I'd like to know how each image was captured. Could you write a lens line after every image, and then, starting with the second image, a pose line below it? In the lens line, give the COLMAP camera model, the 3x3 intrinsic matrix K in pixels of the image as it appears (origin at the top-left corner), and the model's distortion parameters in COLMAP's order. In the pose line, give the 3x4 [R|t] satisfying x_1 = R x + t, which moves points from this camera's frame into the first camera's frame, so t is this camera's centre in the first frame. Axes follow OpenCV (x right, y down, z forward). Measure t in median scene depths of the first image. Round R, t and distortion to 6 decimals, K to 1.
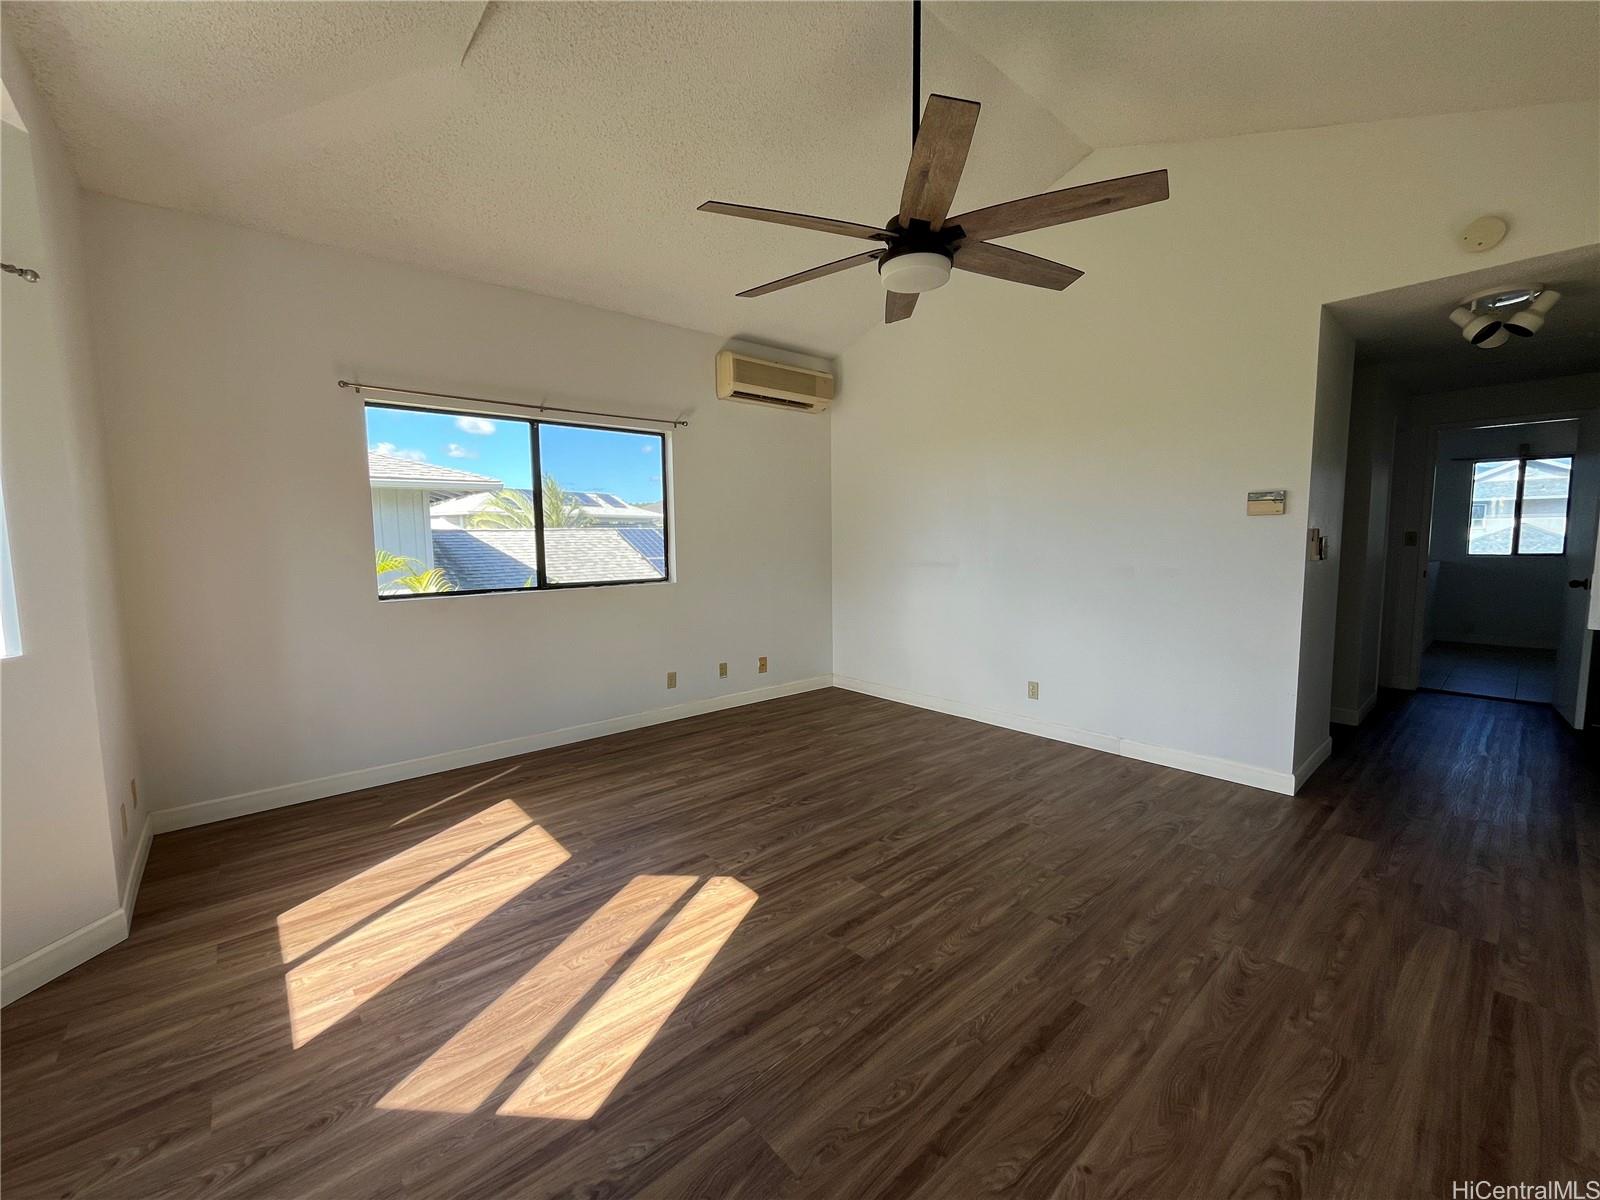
lens RADIAL K [[649.4, 0, 796.5], [0, 649.4, 598.3], [0, 0, 1]] dist [-0.000792, 0.000168]
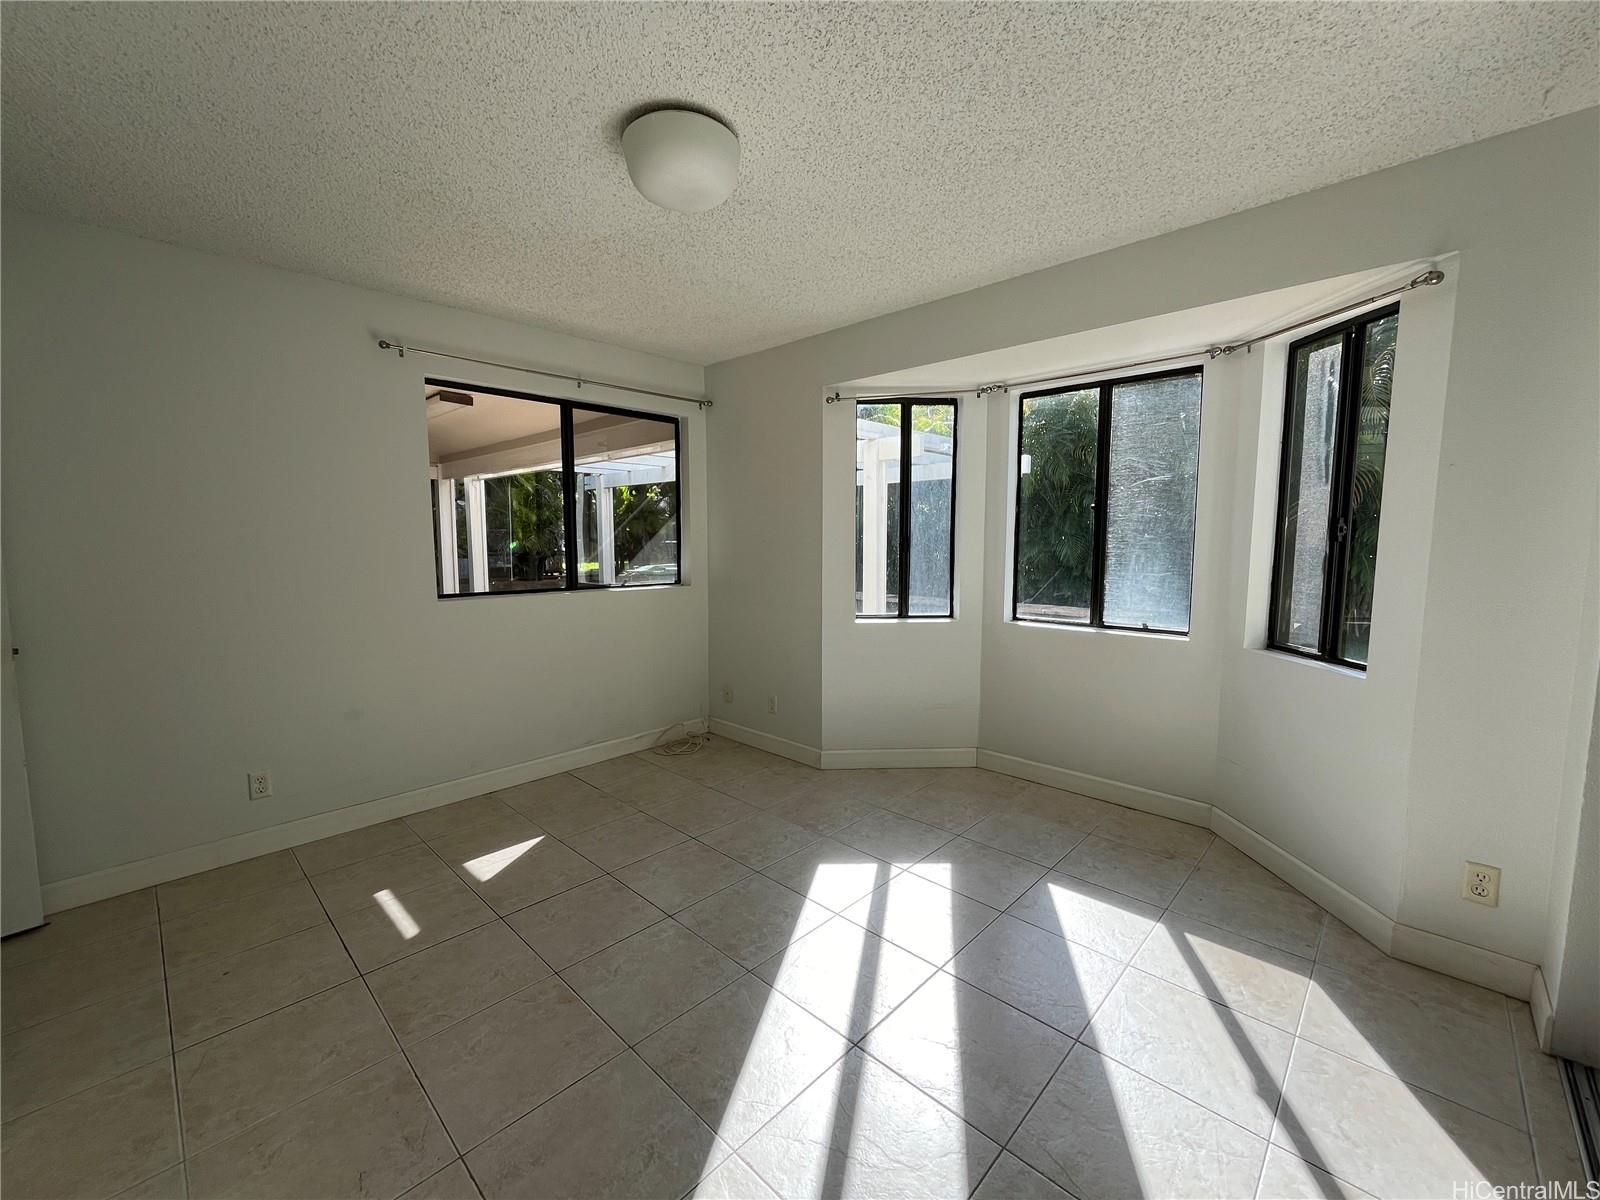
lens RADIAL K [[649.4, 0, 796.5], [0, 649.4, 598.3], [0, 0, 1]] dist [-0.000792, 0.000168]
pose [[-0.991071, 0.026255, -0.130721, -0.026427], [0.000941, 0.981774, 0.190049, -0.134803], [0.133328, 0.188229, -0.973033, 1.462890]]
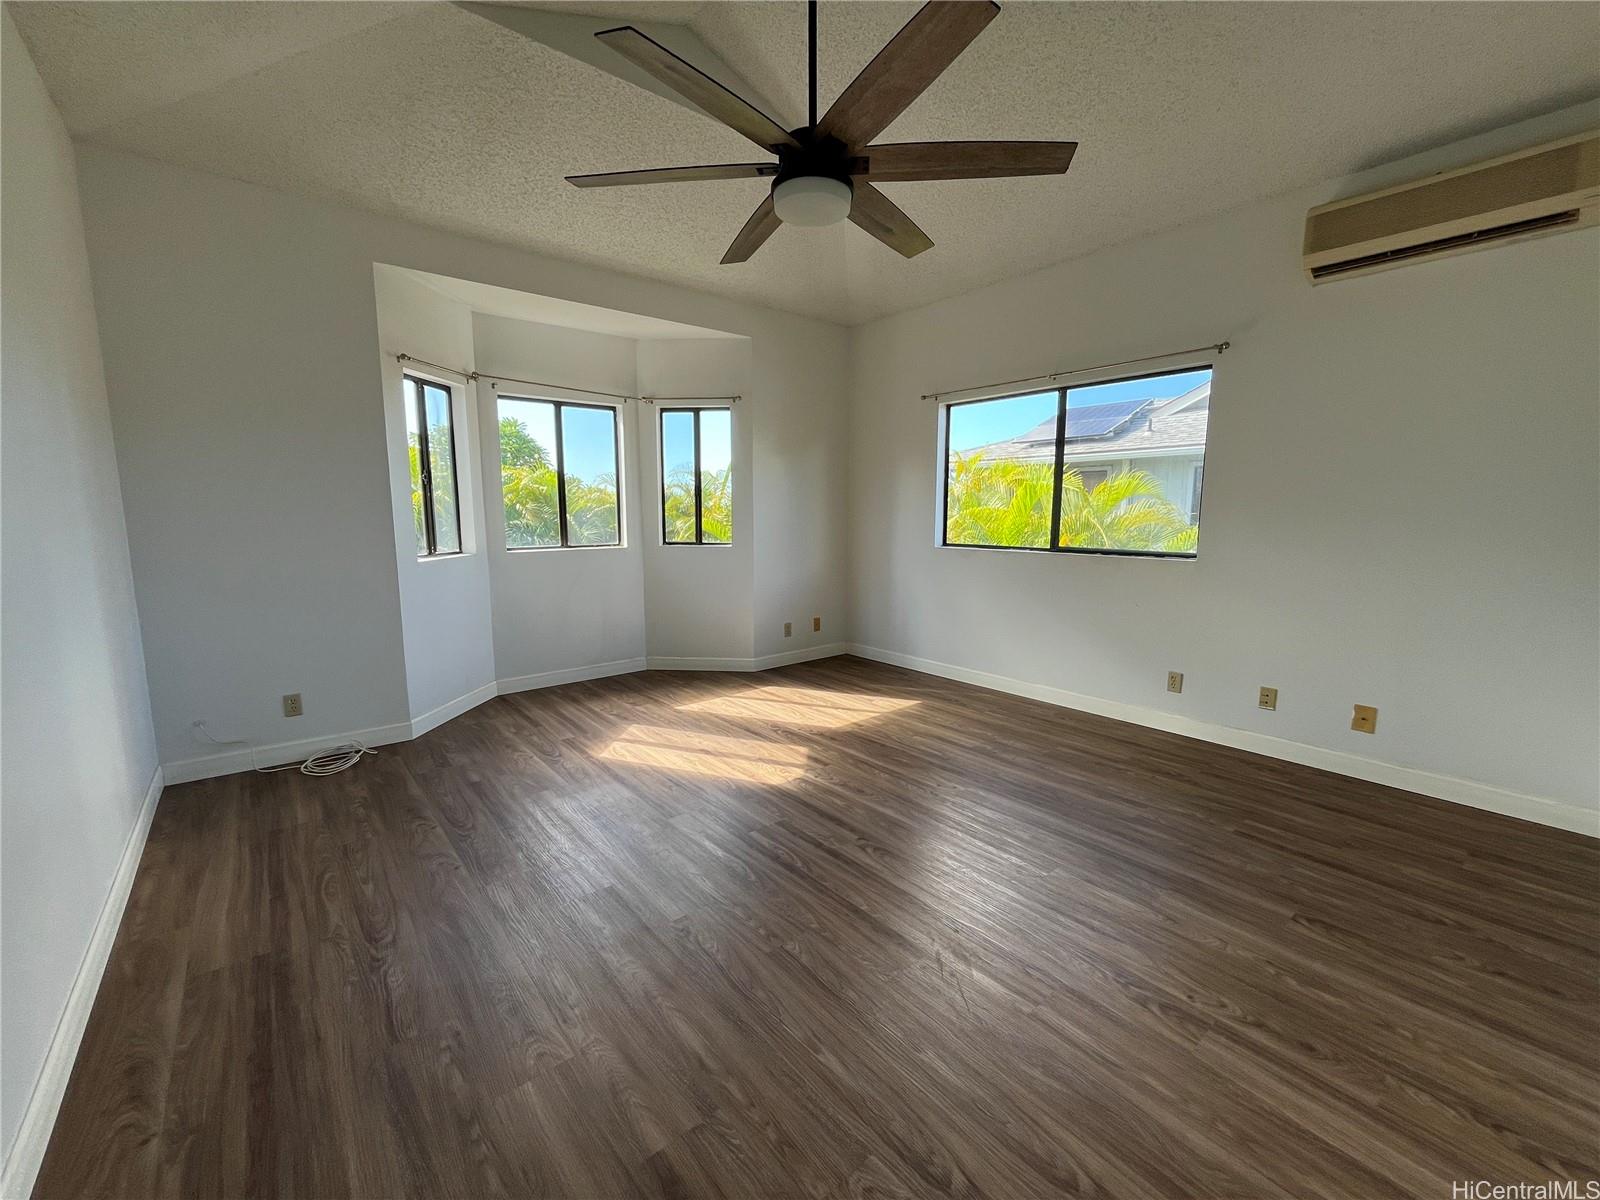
lens RADIAL K [[649.4, 0, 796.5], [0, 649.4, 598.3], [0, 0, 1]] dist [-0.000792, 0.000168]
pose [[-0.028361, 0.147286, -0.988687, 1.063720], [-0.093531, 0.984355, 0.149324, -0.090819], [0.995212, 0.096708, -0.014142, 0.972632]]
